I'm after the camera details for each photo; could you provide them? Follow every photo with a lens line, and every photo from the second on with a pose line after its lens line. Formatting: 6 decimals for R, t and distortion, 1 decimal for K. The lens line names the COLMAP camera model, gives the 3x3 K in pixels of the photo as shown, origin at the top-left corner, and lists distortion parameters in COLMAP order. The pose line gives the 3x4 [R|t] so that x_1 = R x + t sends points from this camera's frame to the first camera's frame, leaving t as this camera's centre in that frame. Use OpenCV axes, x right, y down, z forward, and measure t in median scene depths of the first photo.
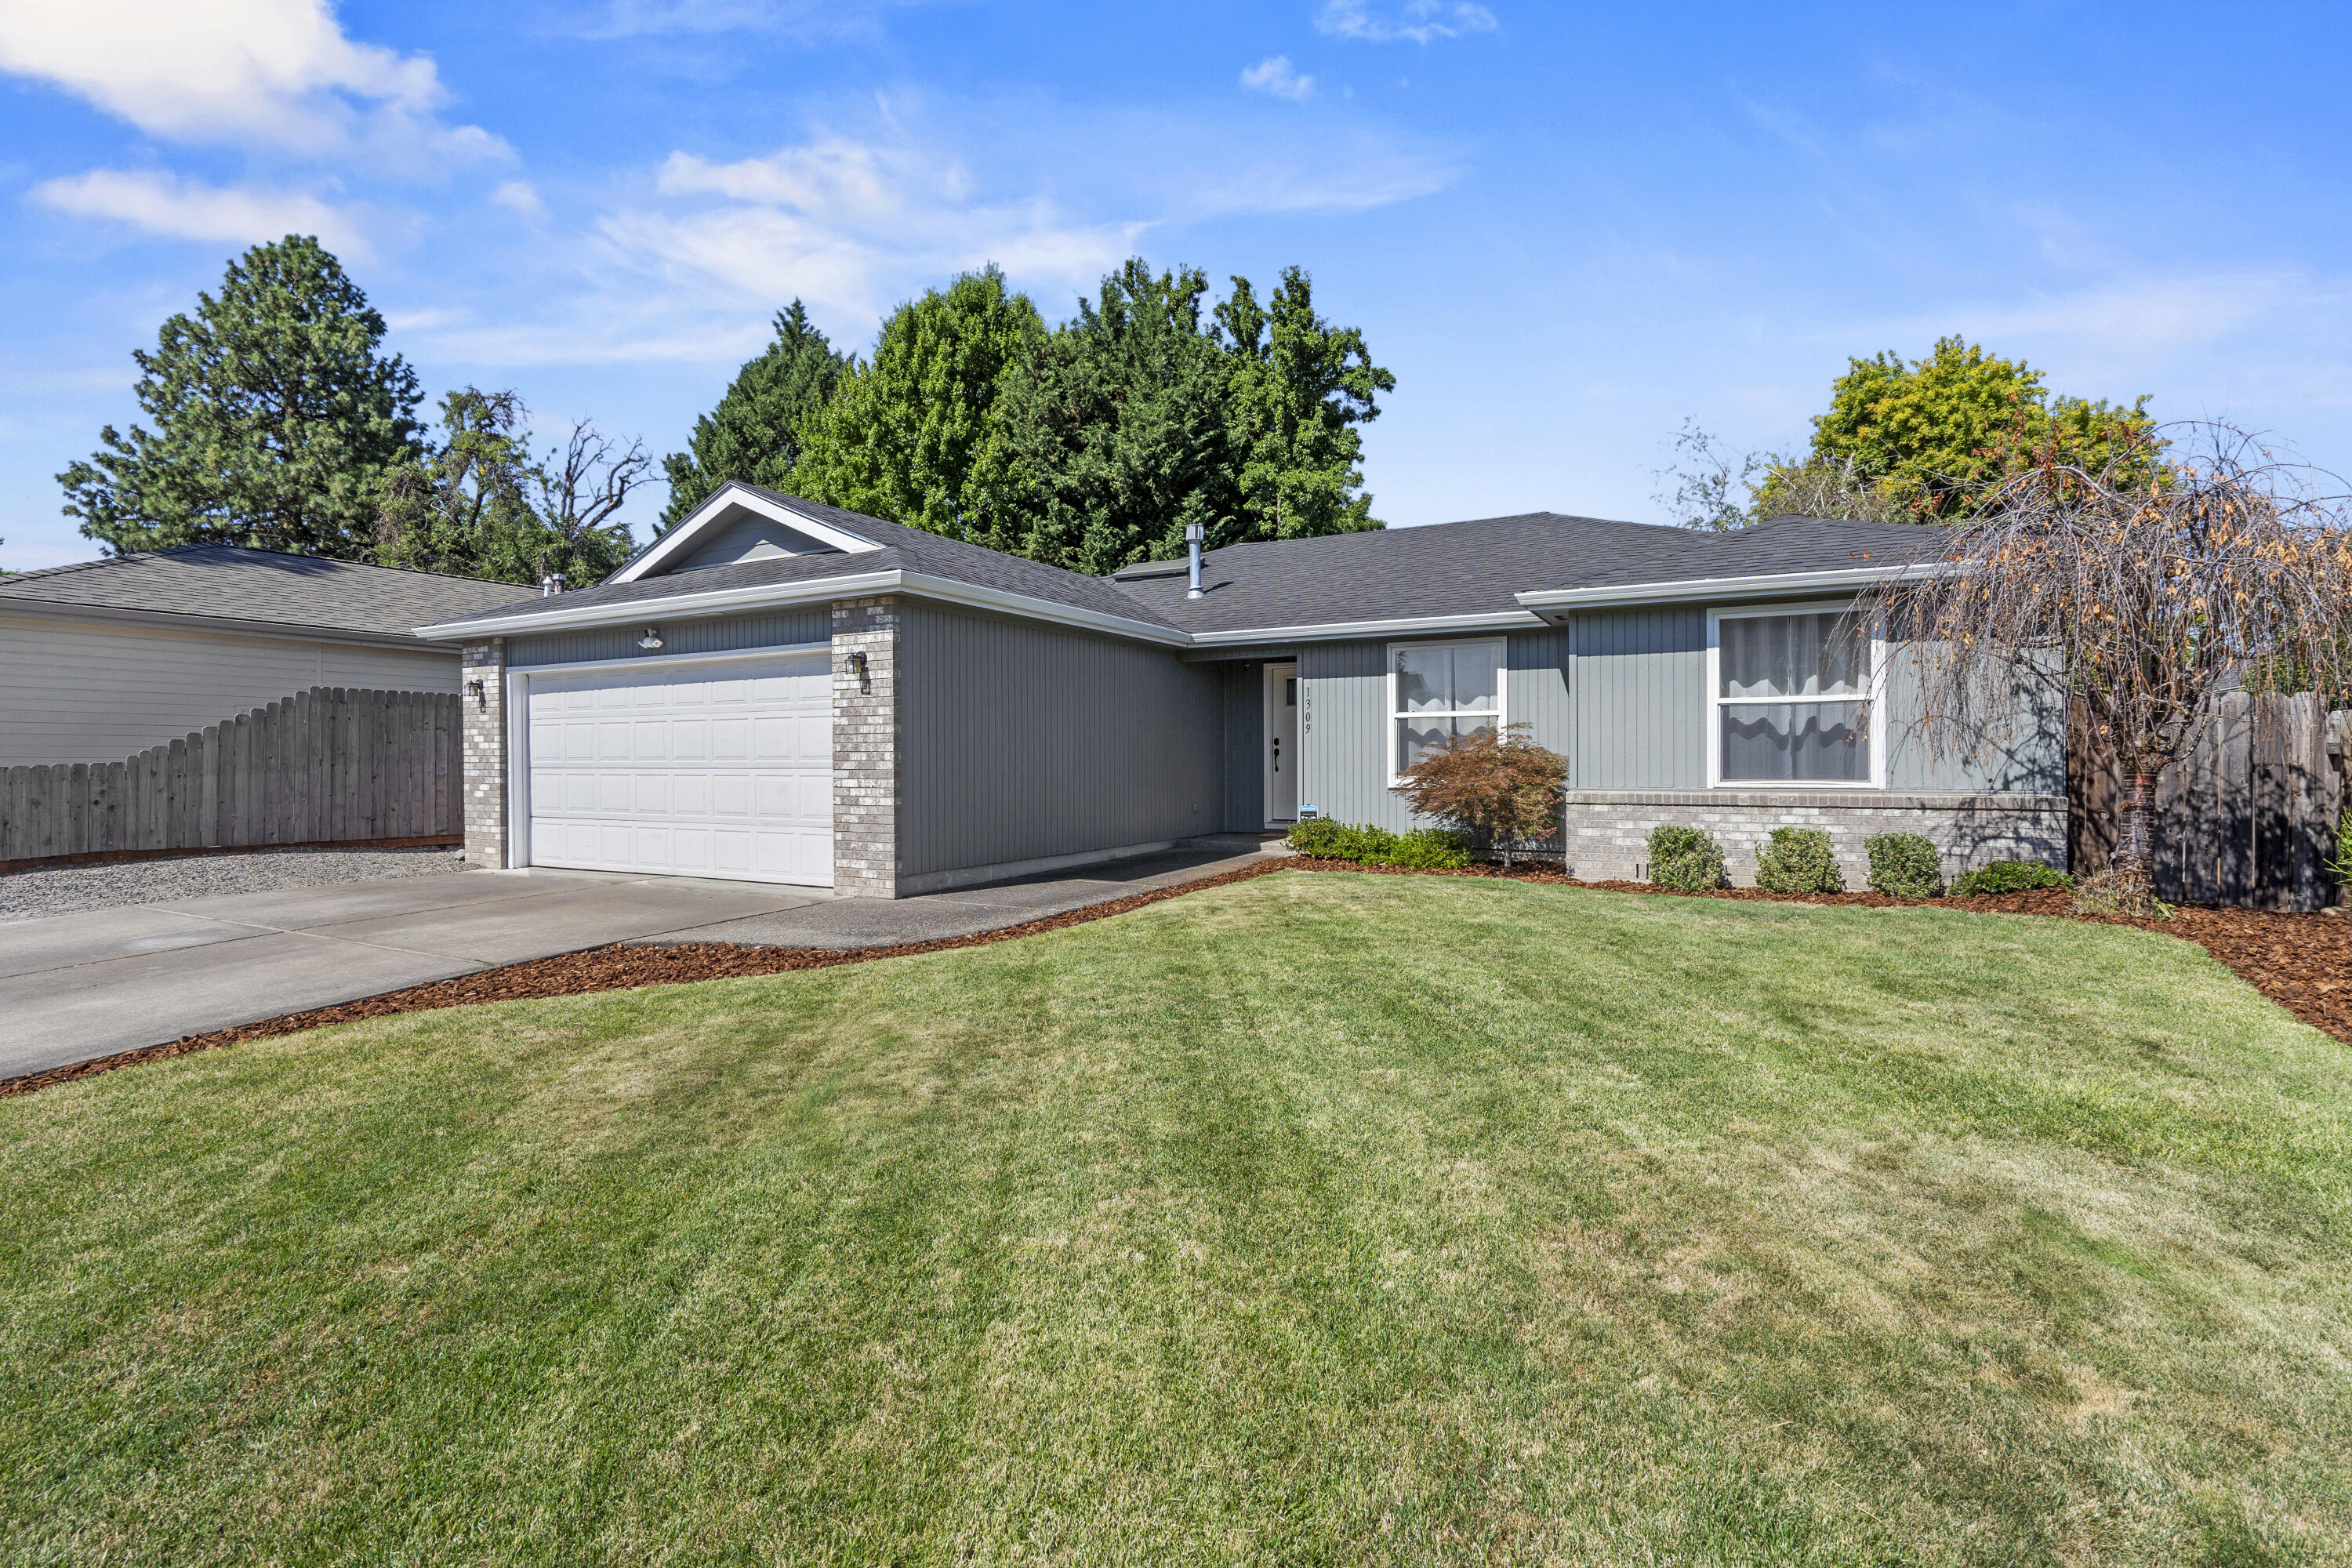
lens RADIAL K [[1080.3, 0, 1192.6], [0, 1080.3, 778.1], [0, 0, 1]] dist [-0.006343, 0.003008]
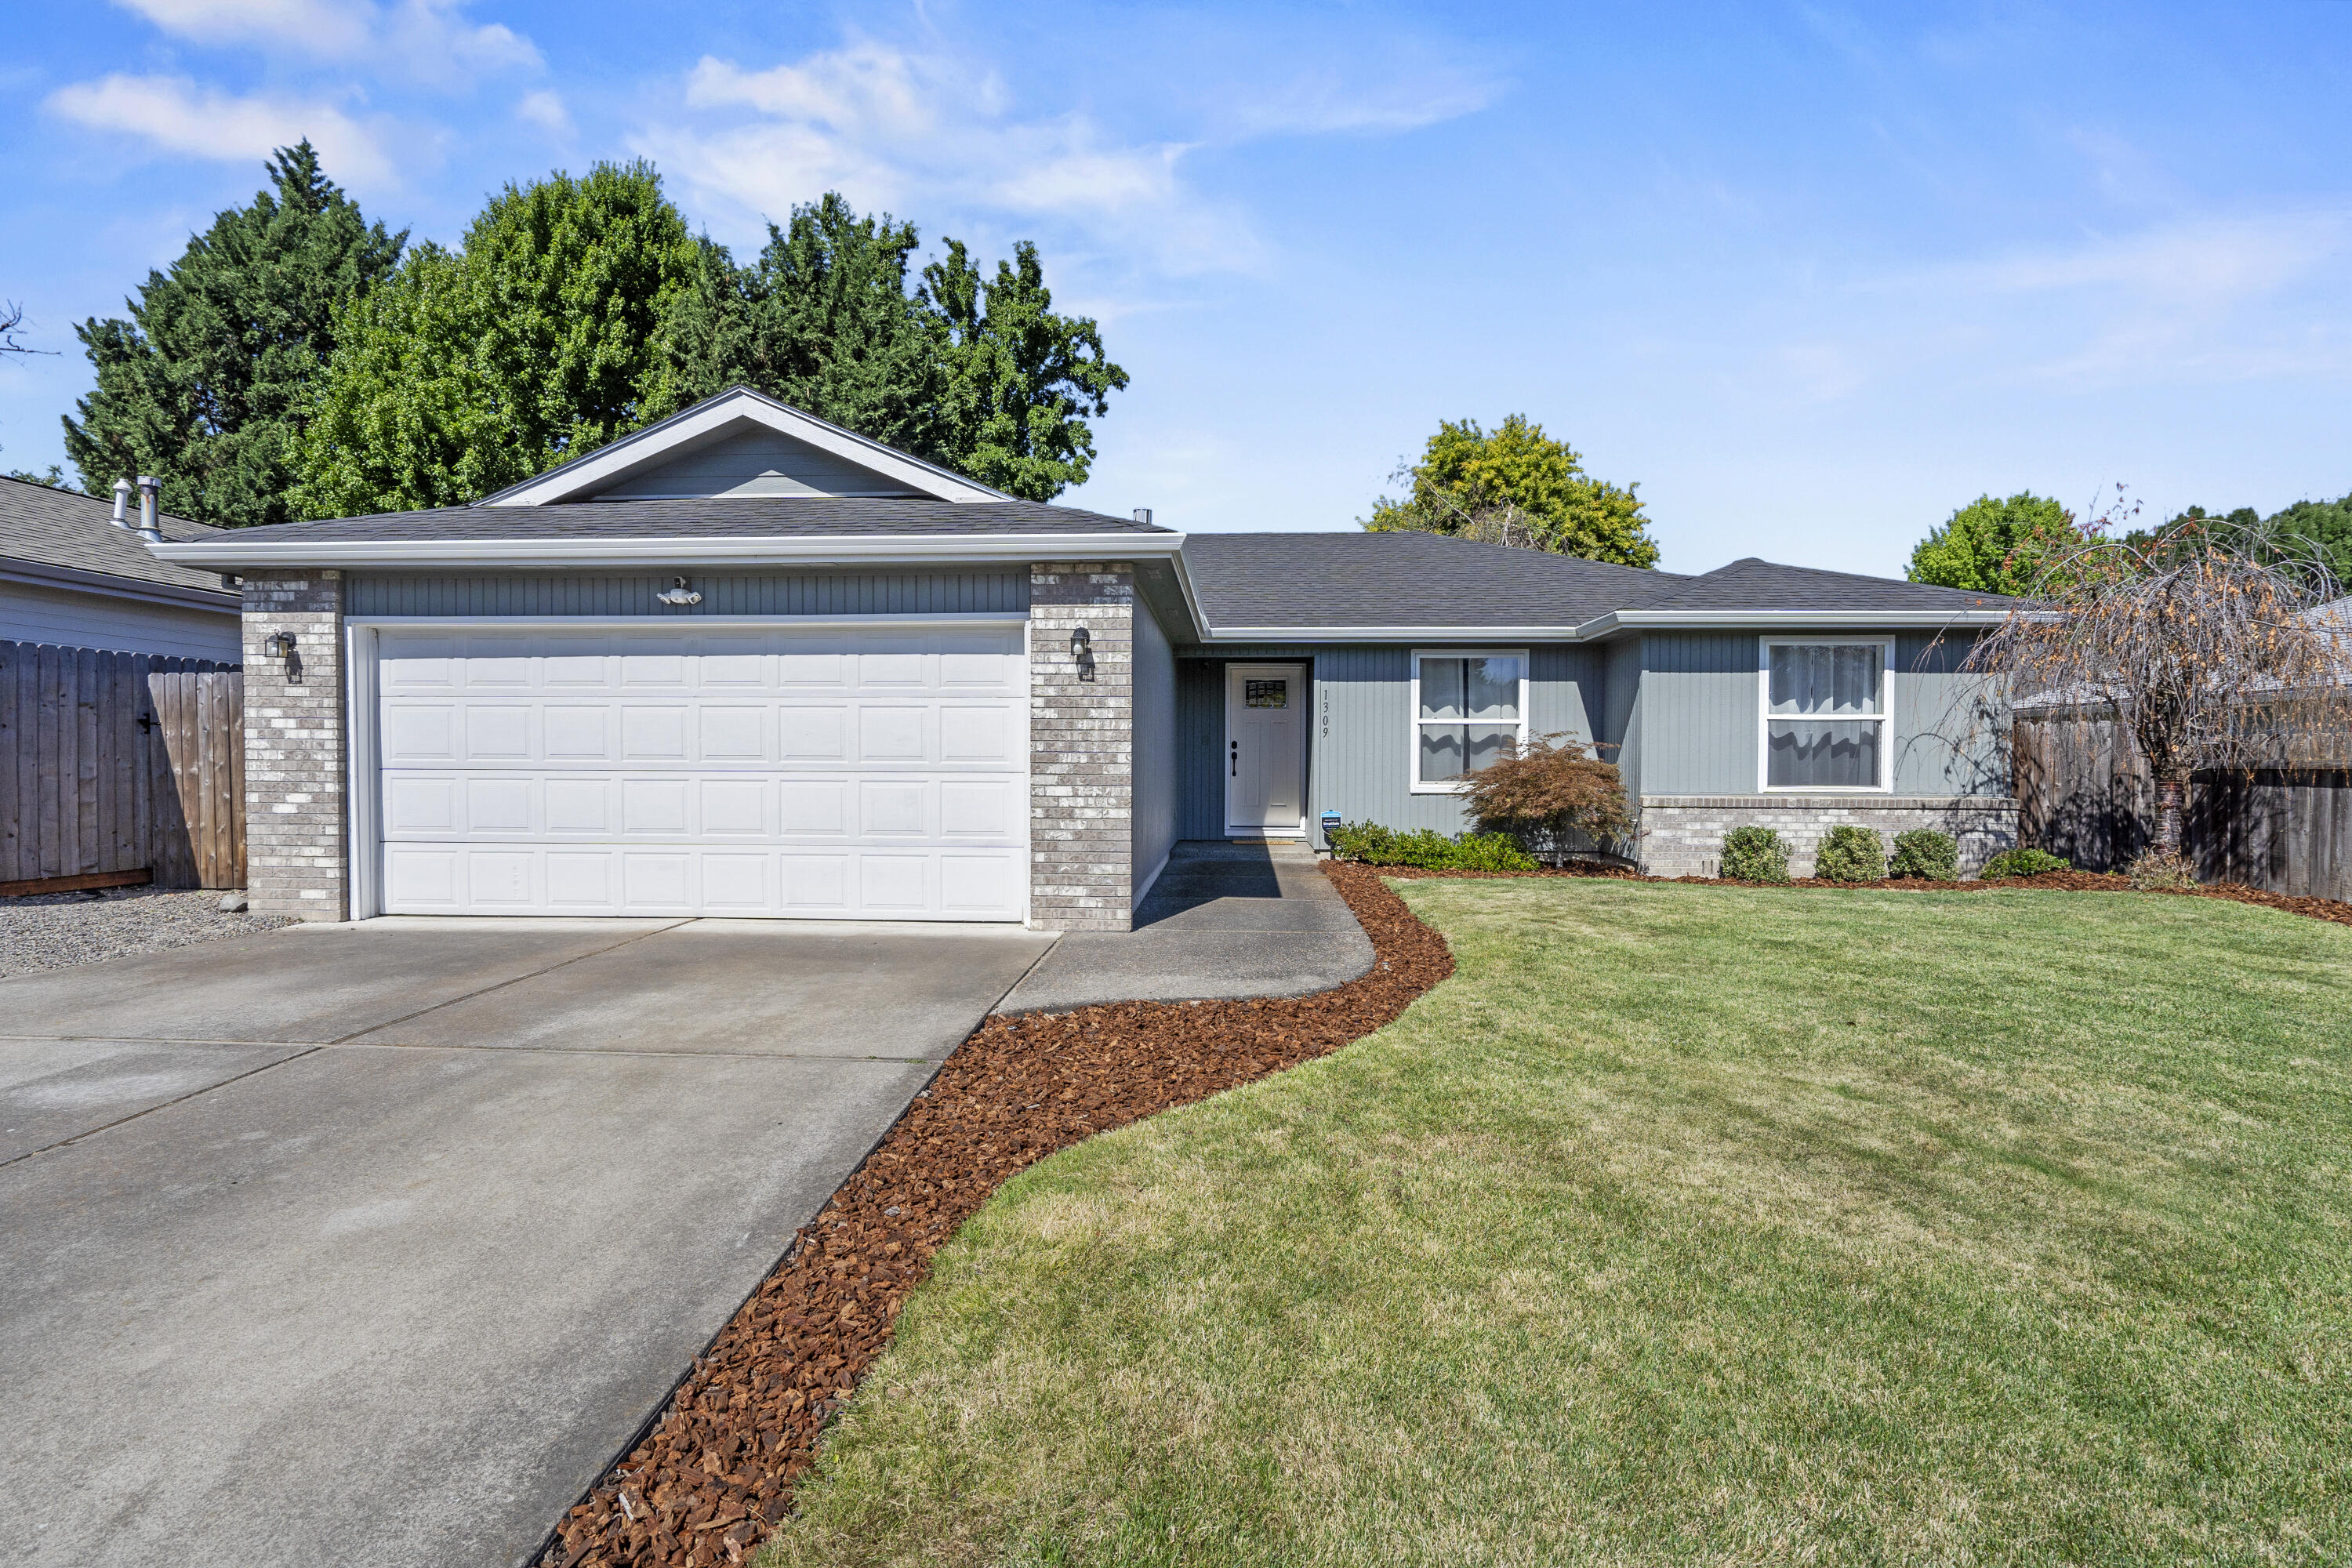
lens RADIAL K [[1080.3, 0, 1195.5], [0, 1080.3, 795.0], [0, 0, 1]] dist [-0.006343, 0.003008]
pose [[0.903392, -0.005420, 0.428781, -0.435485], [-0.000830, 0.999896, 0.014387, -0.003116], [-0.428814, -0.013353, 0.903294, 0.173938]]
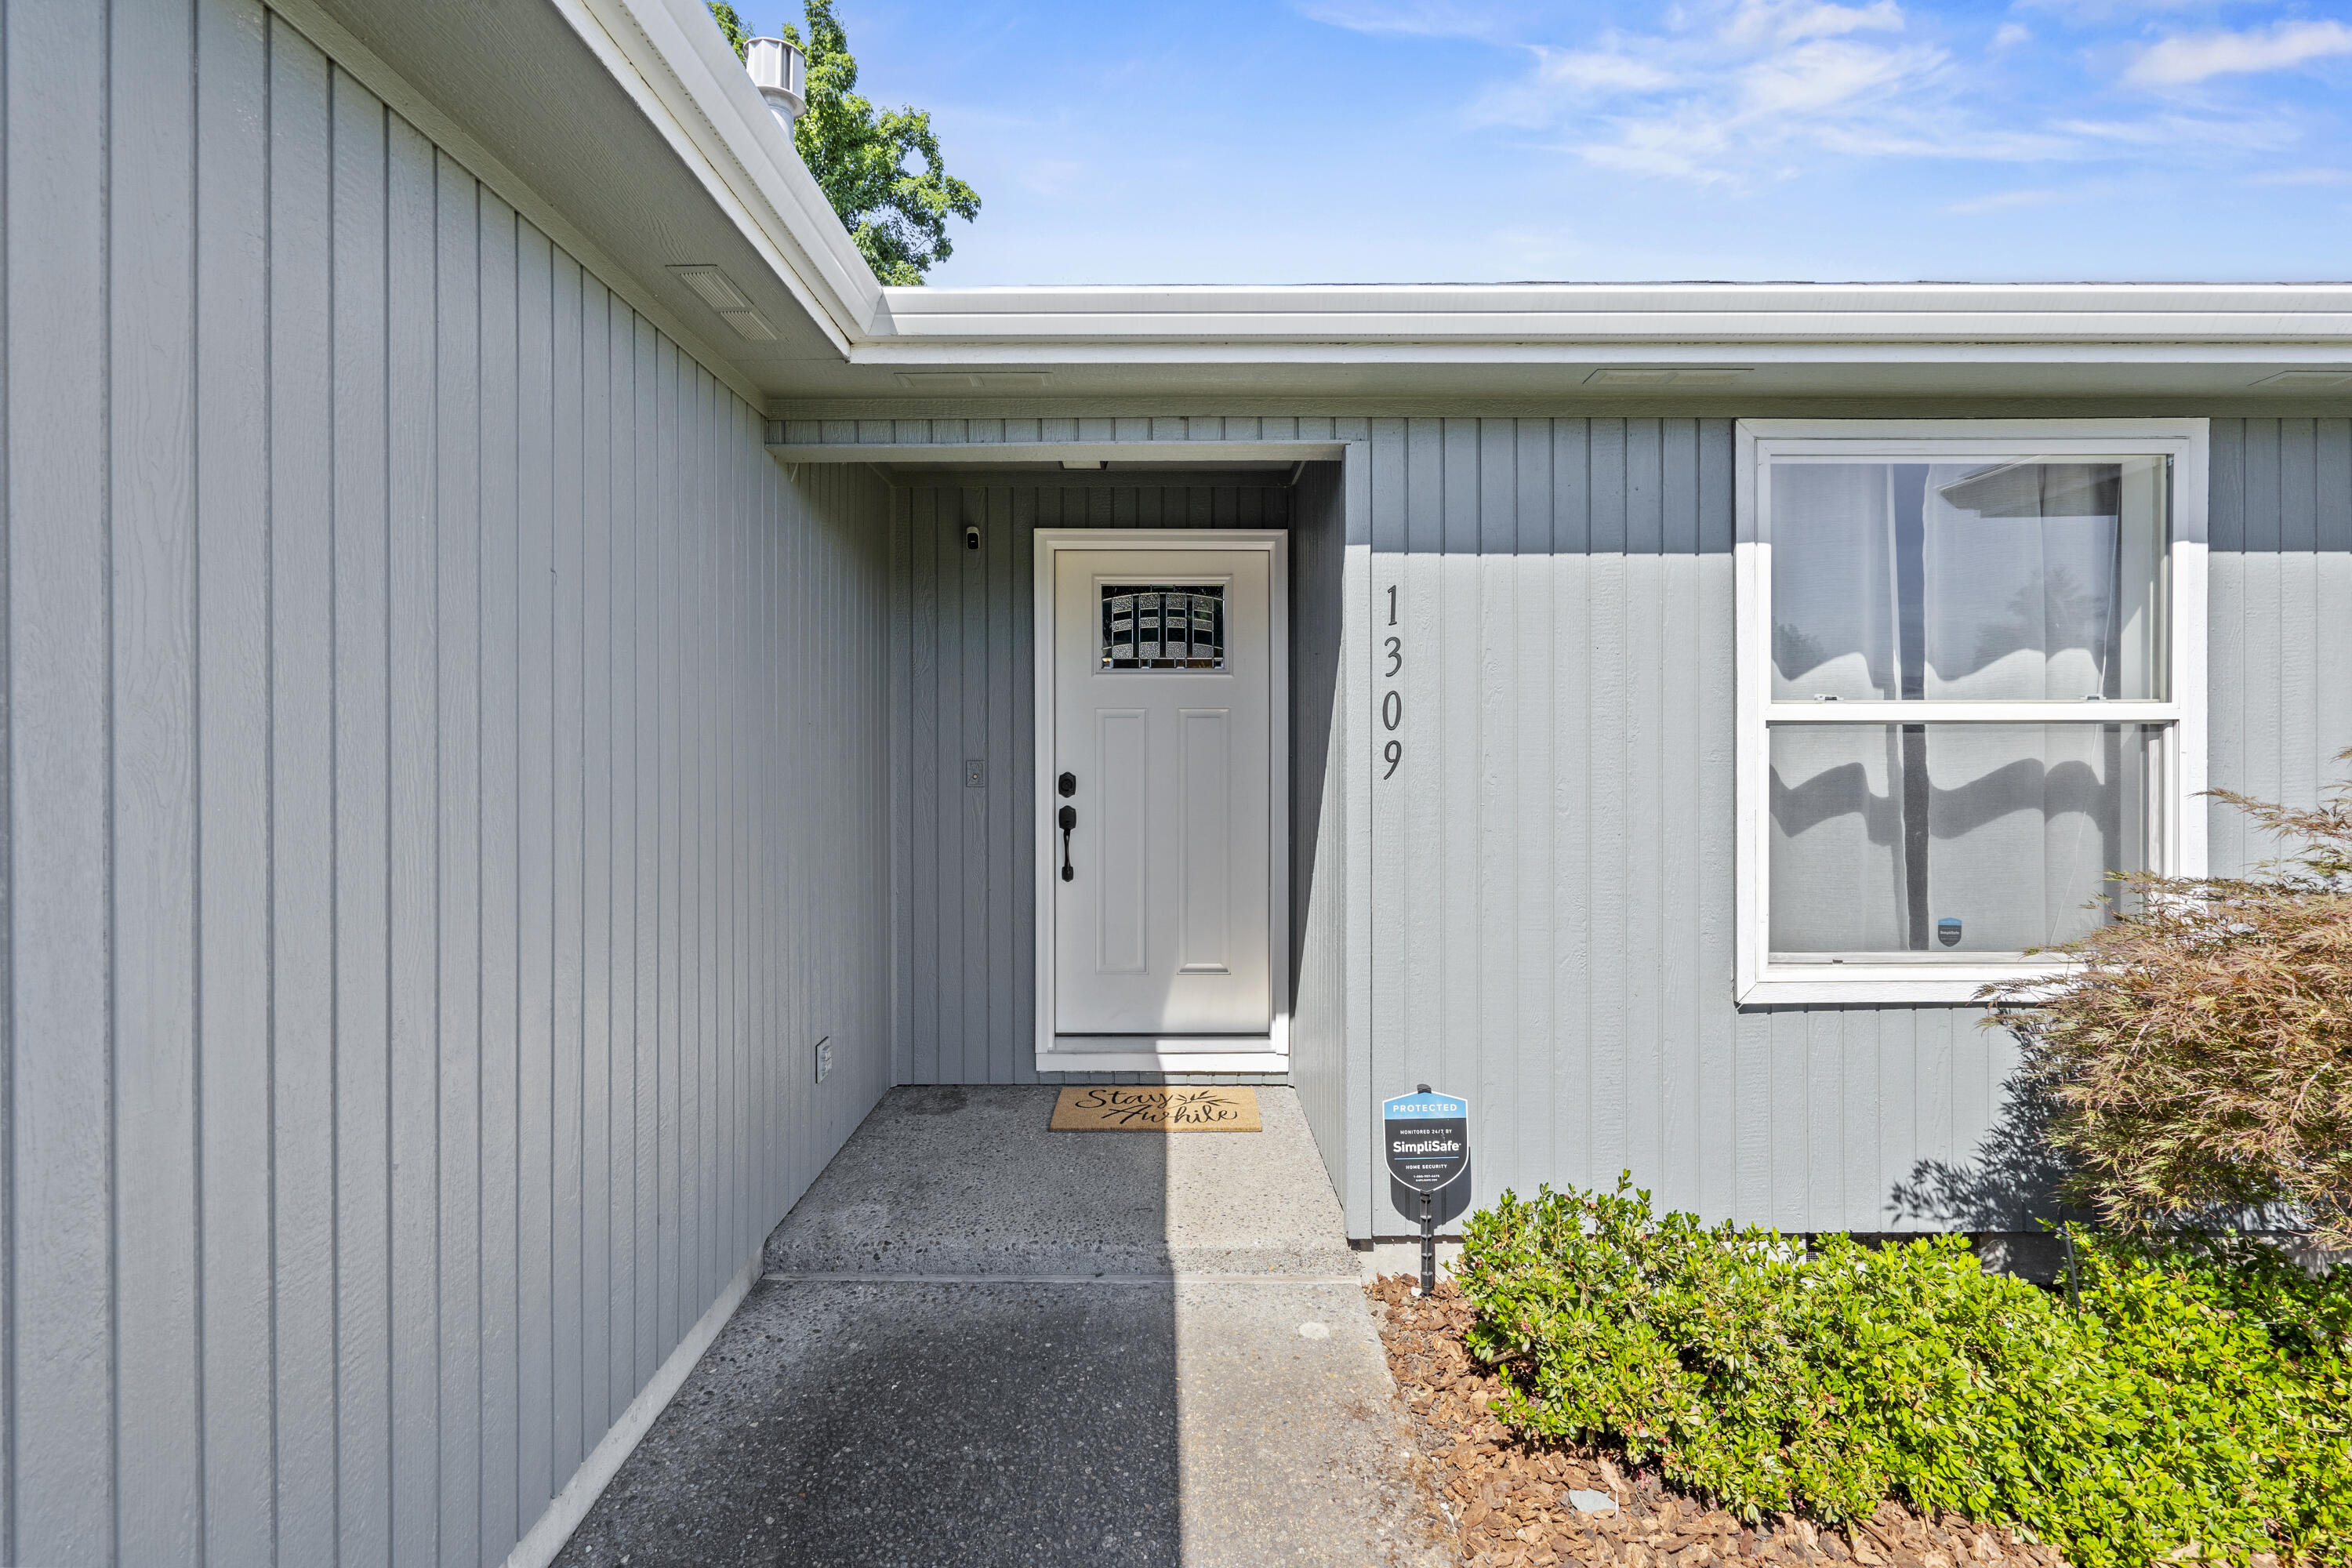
lens RADIAL K [[1080.3, 0, 1172.0], [0, 1080.3, 761.9], [0, 0, 1]] dist [-0.006343, 0.003008]
pose [[0.882614, 0.000054, 0.470099, -0.049551], [0.002848, 0.999981, -0.005462, -0.045557], [-0.470090, 0.006159, 0.882597, 0.847184]]
